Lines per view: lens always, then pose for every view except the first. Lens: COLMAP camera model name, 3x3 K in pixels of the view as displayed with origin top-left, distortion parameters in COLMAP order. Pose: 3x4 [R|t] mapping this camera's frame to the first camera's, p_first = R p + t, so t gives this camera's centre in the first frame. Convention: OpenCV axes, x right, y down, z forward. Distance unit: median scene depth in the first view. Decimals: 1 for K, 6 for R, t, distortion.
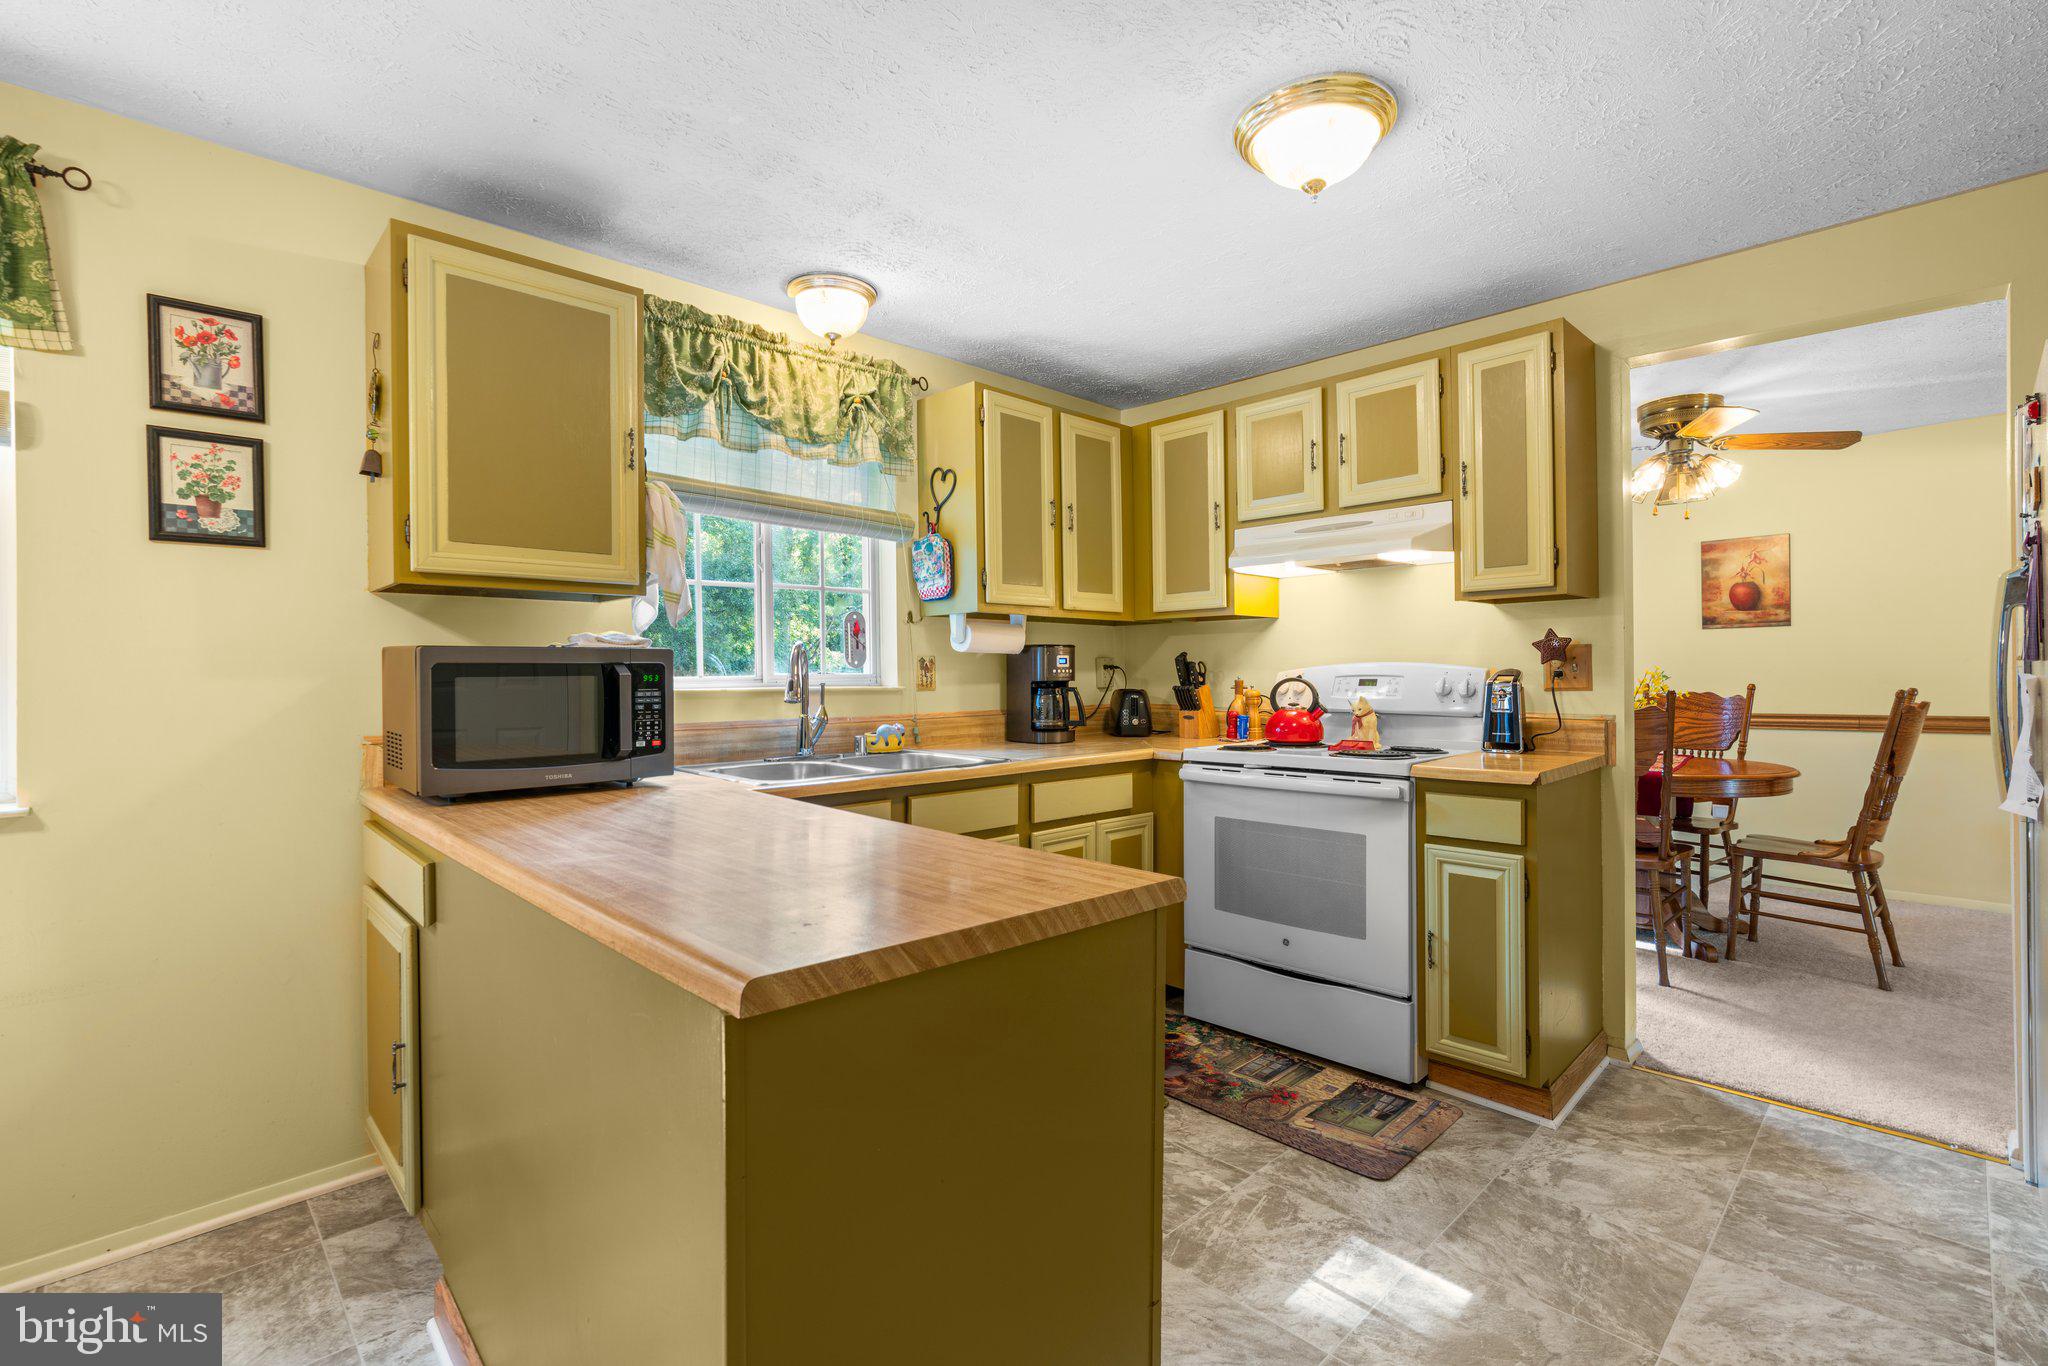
lens RADIAL K [[917.8, 0, 1017.5], [0, 917.8, 677.4], [0, 0, 1]] dist [-0.006751, 0.001493]
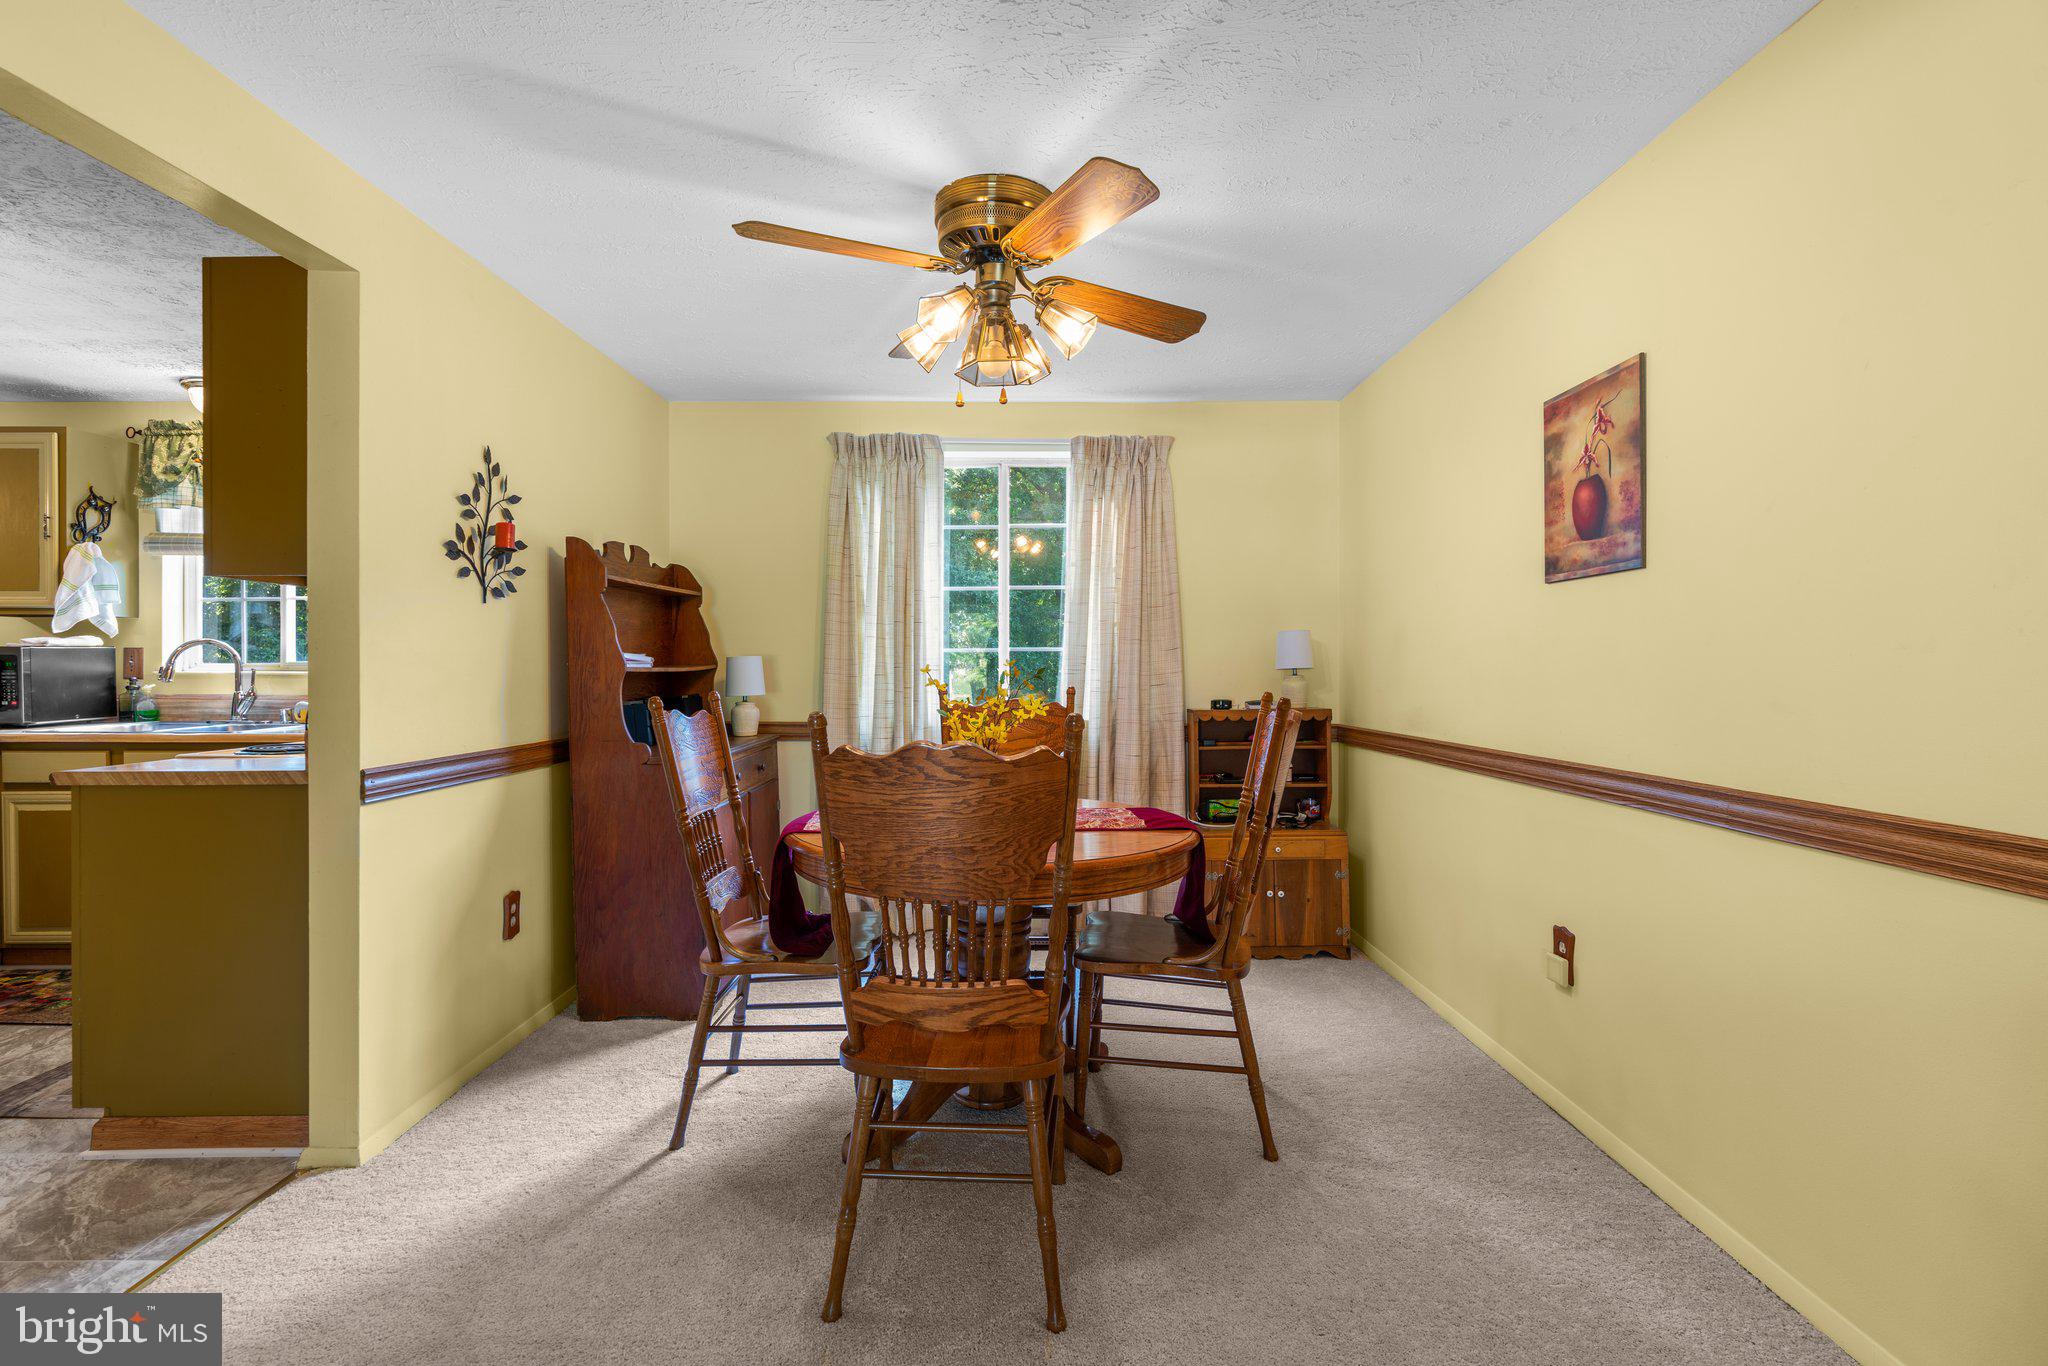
lens RADIAL K [[925.4, 0, 1021.0], [0, 925.4, 665.6], [0, 0, 1]] dist [0.000608, 0.000829]
pose [[0.713657, 0.010707, -0.700414, 1.573120], [-0.009946, 0.999937, 0.005151, -0.017114], [0.700425, 0.003290, 0.713718, 0.814474]]
